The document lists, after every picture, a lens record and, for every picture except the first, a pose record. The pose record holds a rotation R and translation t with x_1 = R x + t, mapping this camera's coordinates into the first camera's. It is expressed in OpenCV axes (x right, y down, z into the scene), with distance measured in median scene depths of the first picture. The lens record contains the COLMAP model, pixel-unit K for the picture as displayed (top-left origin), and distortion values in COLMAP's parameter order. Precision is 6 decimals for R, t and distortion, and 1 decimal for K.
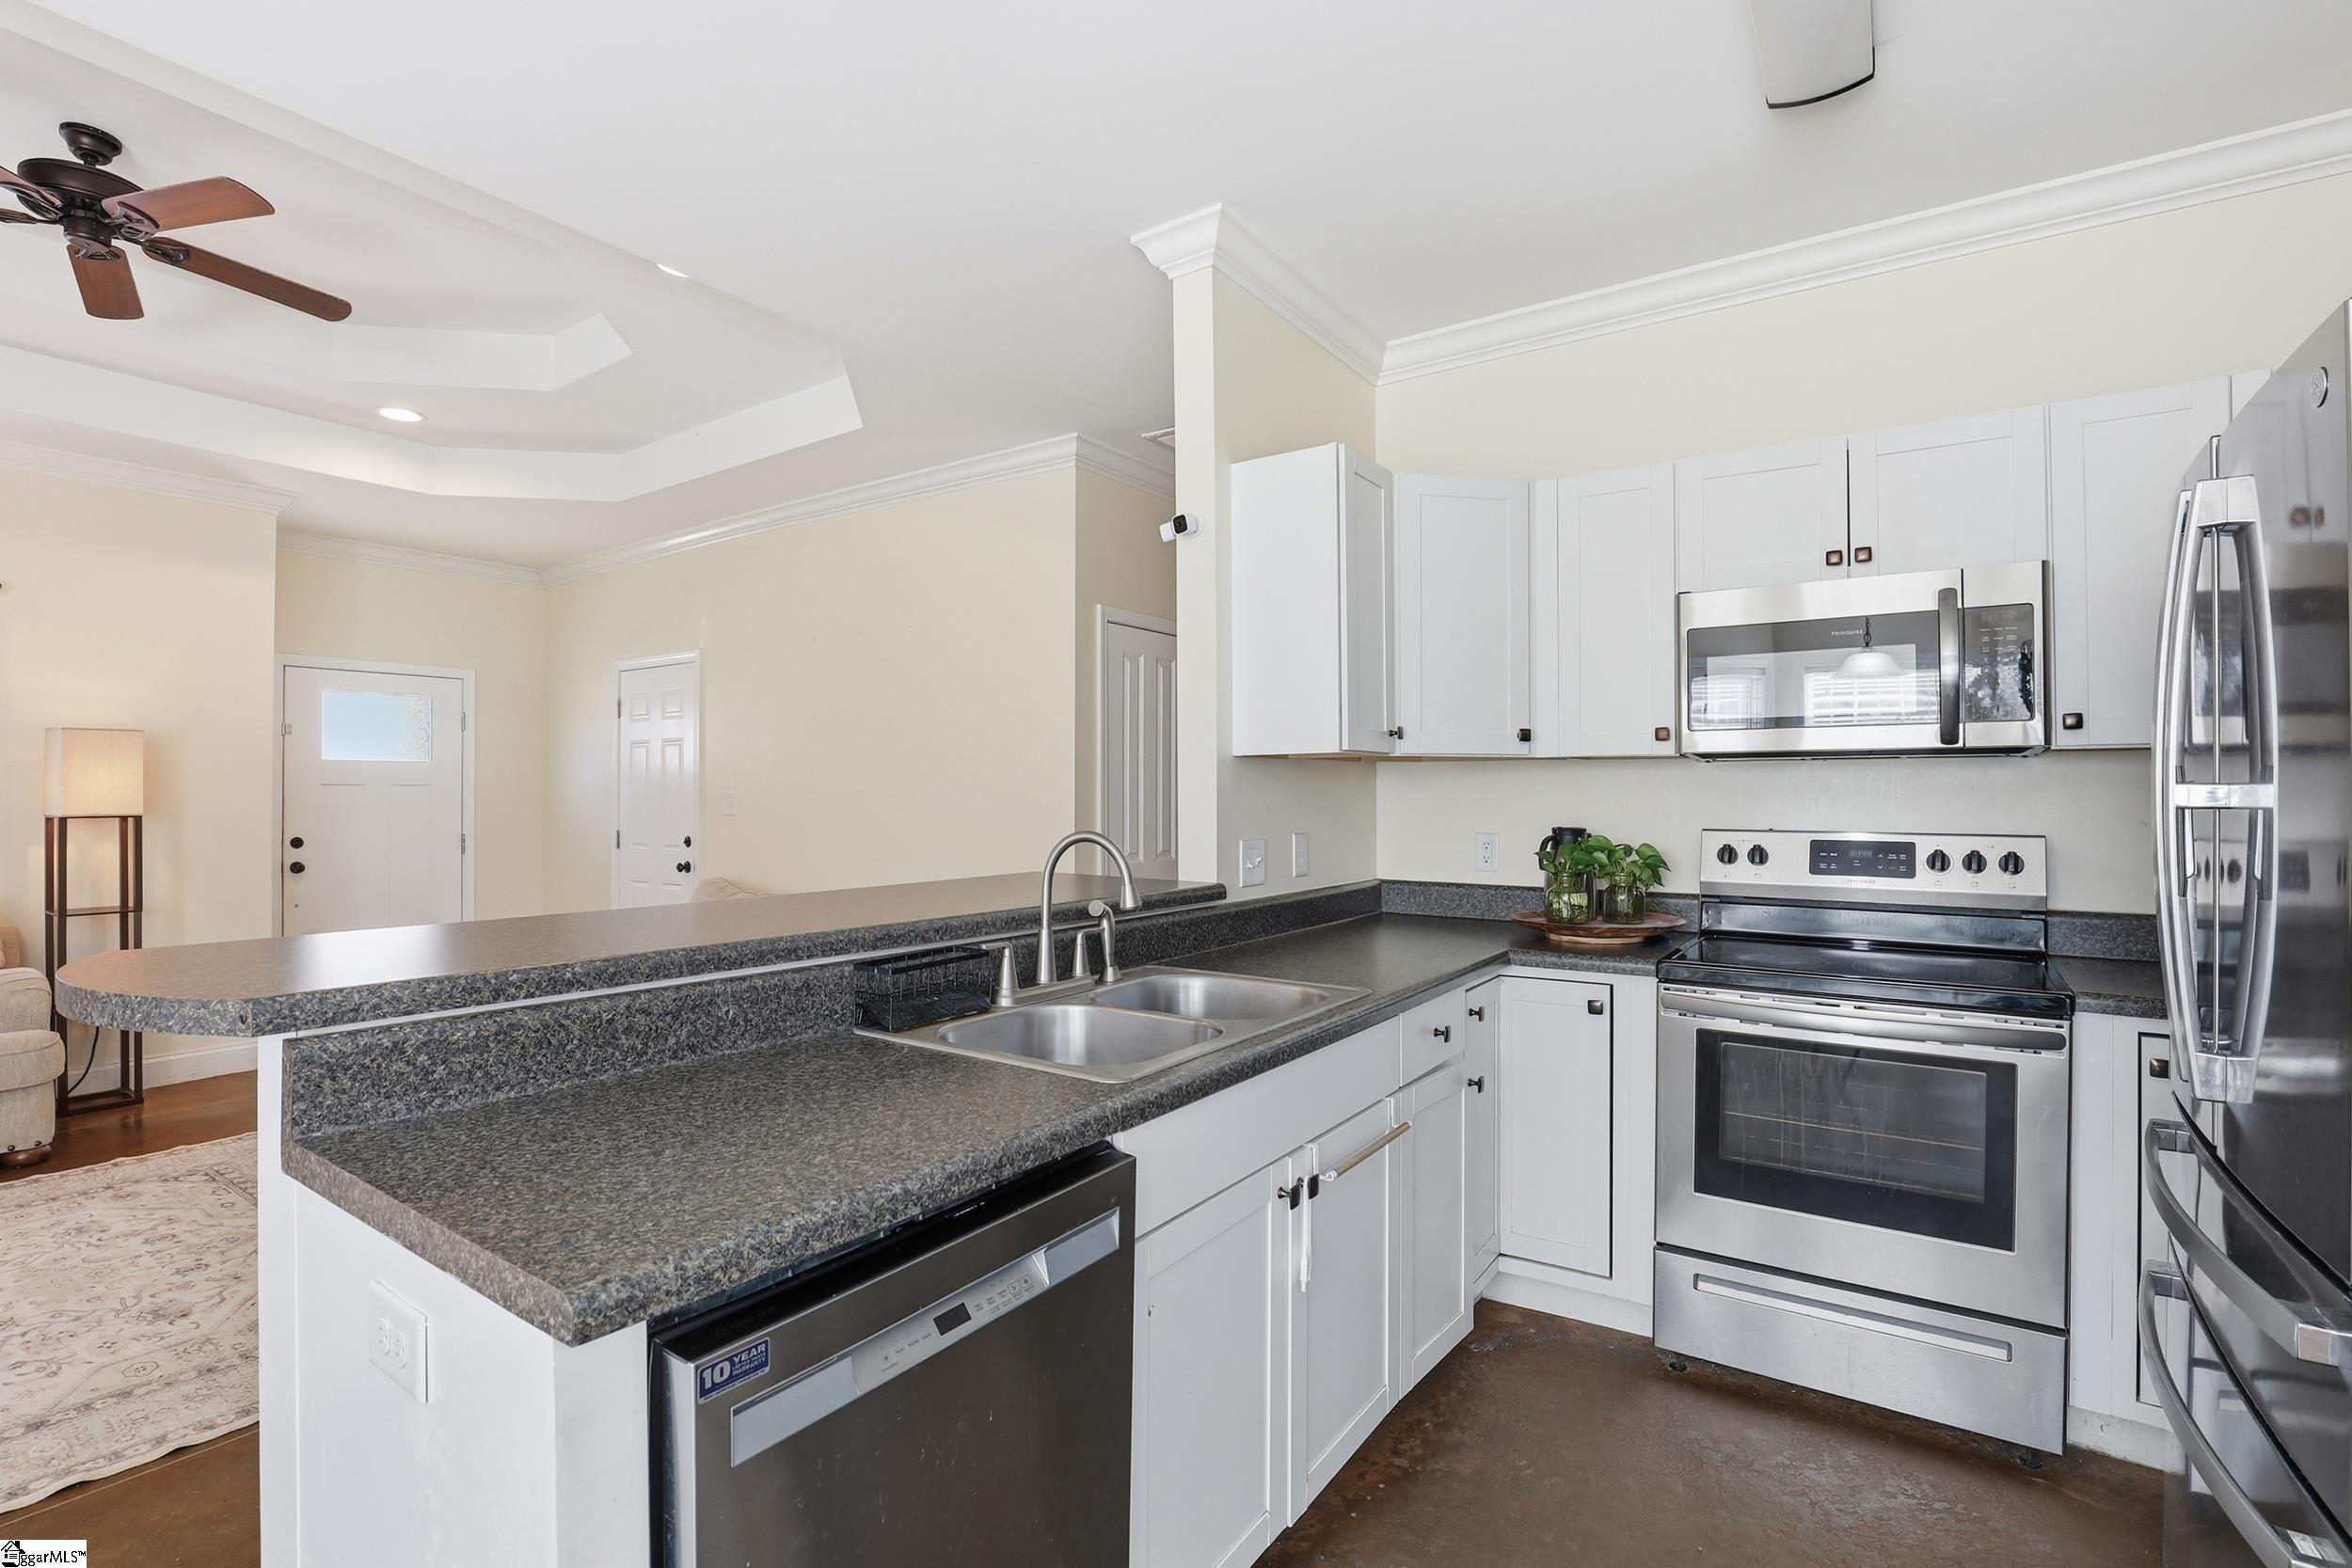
lens RADIAL K [[1102.9, 0, 1171.0], [0, 1102.9, 780.9], [0, 0, 1]] dist [-0.035765, 0.004914]
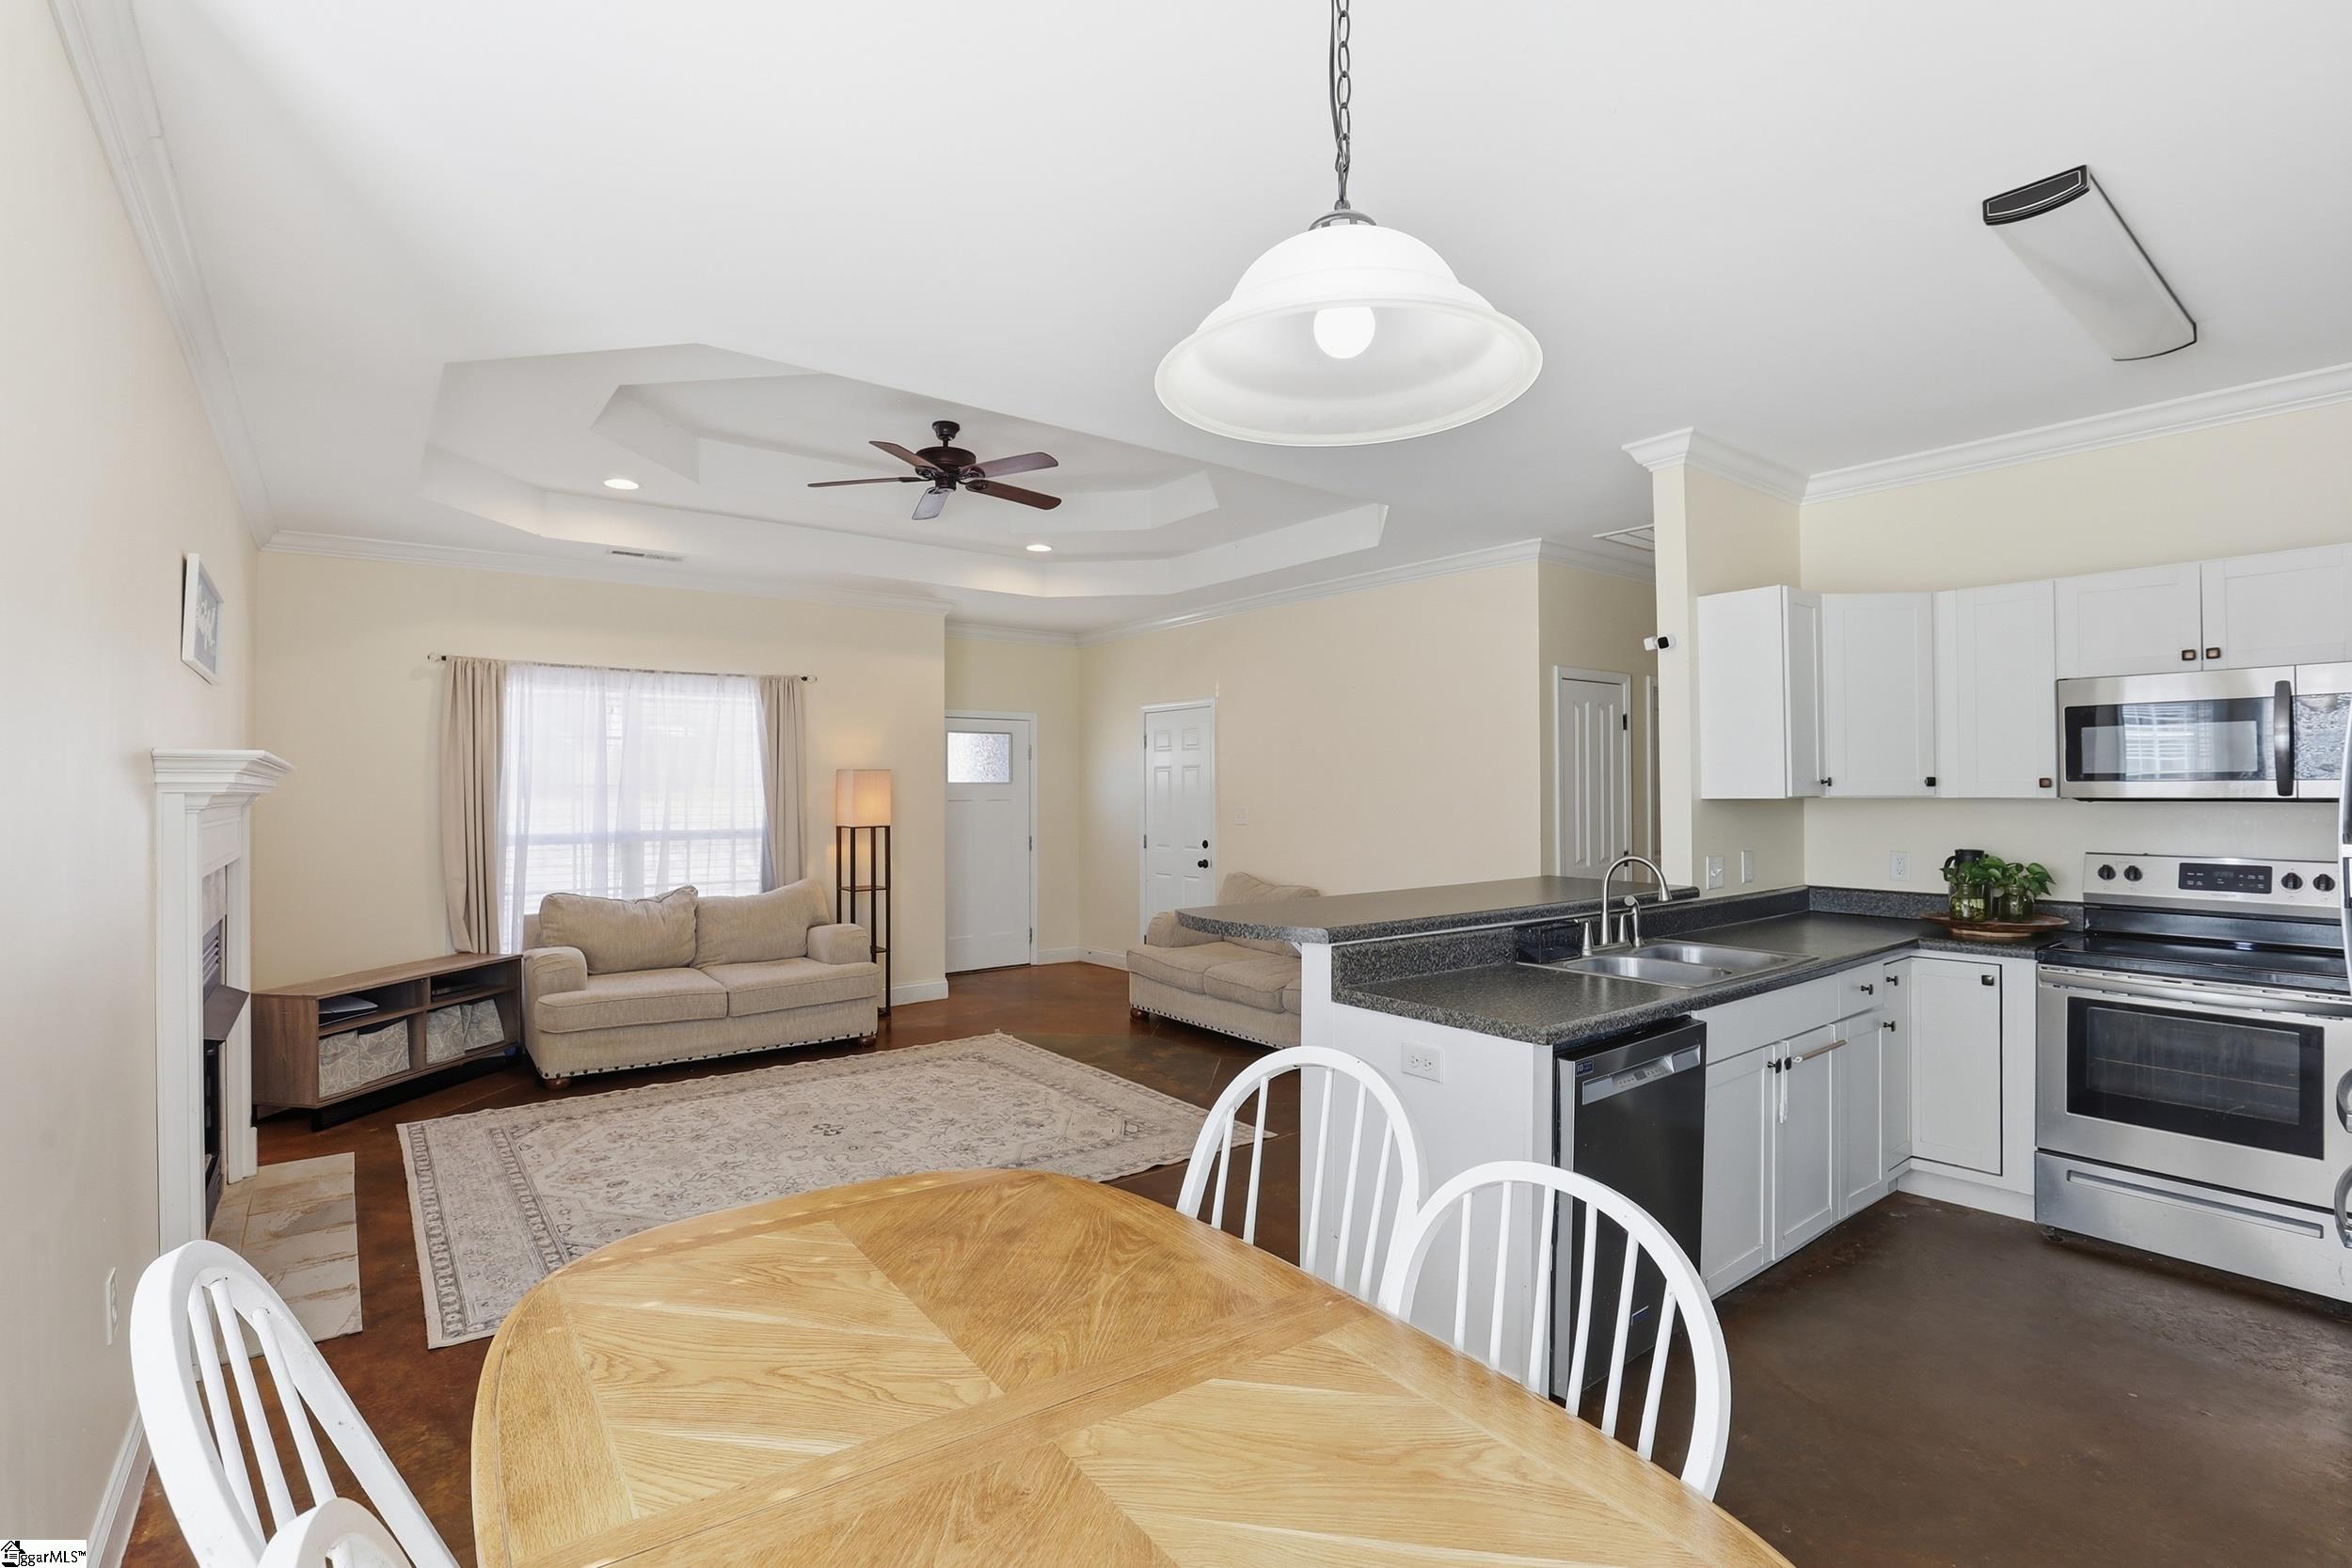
lens RADIAL K [[1102.9, 0, 1169.9], [0, 1102.9, 770.7], [0, 0, 1]] dist [-0.035765, 0.004914]
pose [[0.952085, -0.007896, -0.305733, -0.188966], [0.006597, 0.999964, -0.005280, -0.063113], [0.305763, 0.003010, 0.952103, -0.653121]]
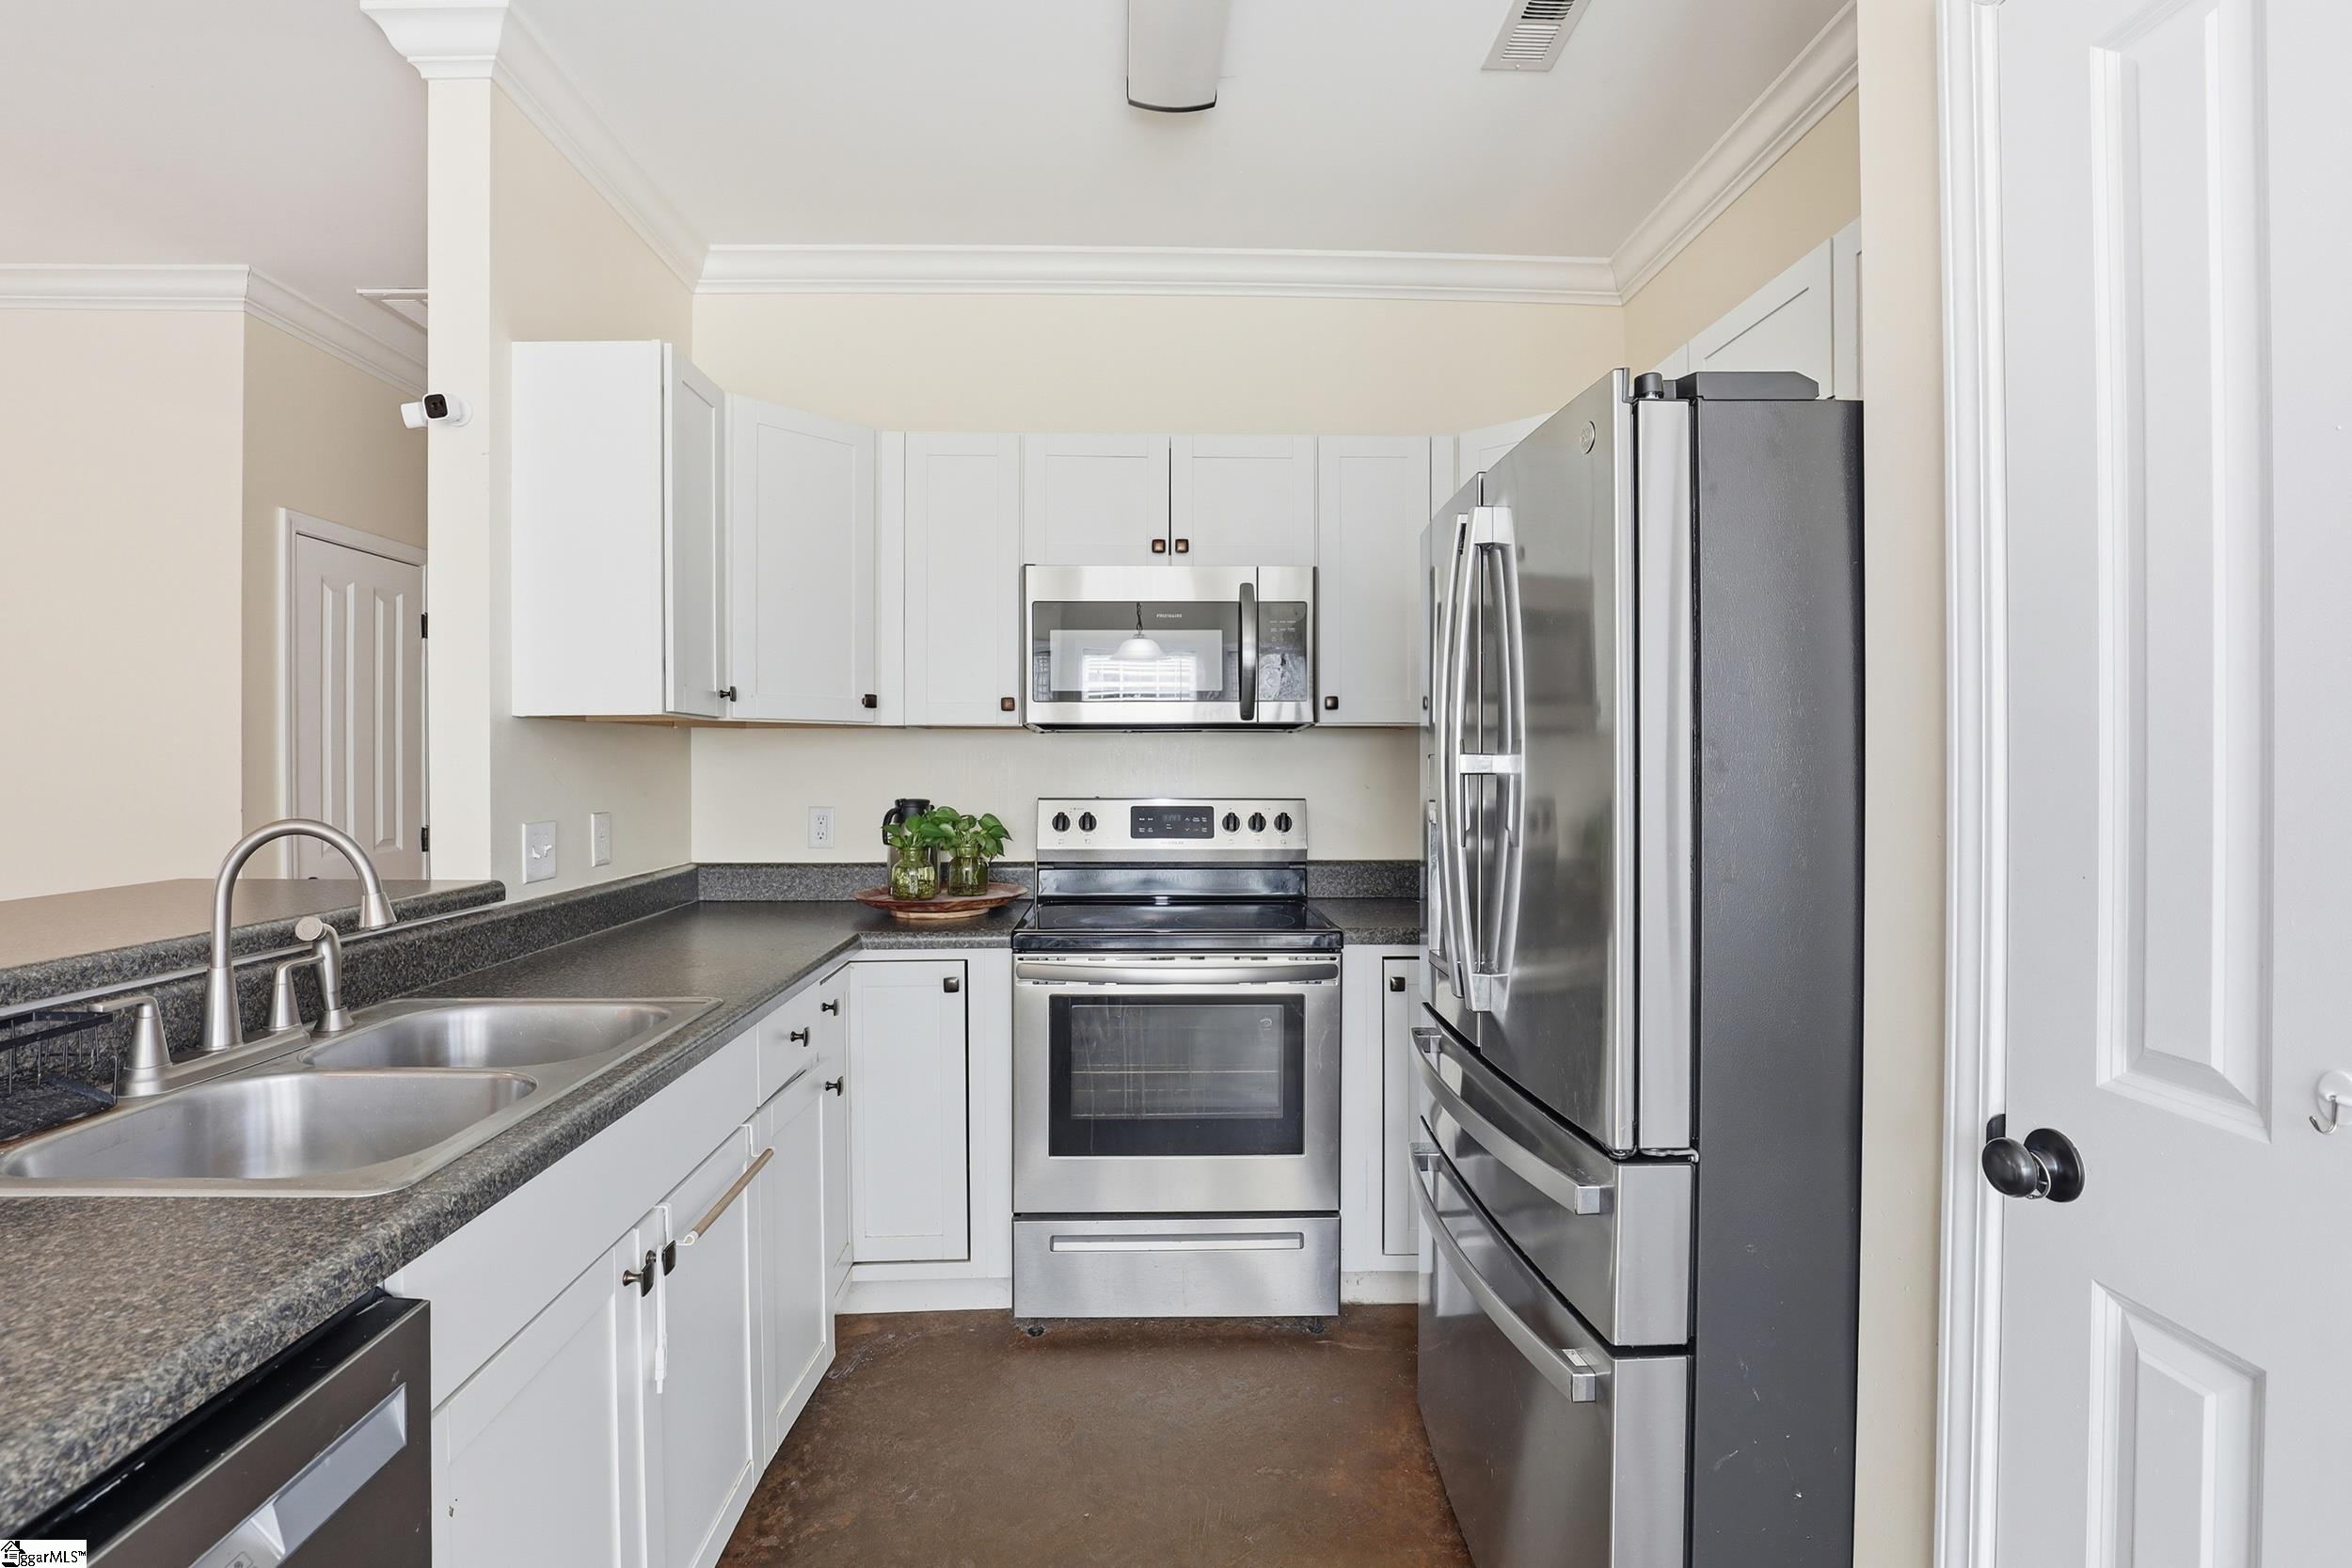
lens RADIAL K [[1102.9, 0, 1186.5], [0, 1102.9, 767.3], [0, 0, 1]] dist [-0.035765, 0.004914]
pose [[0.797456, -0.003087, 0.603369, -0.031782], [-0.005315, 0.999912, 0.012140, 0.001977], [-0.603354, -0.012888, 0.797369, 0.105468]]
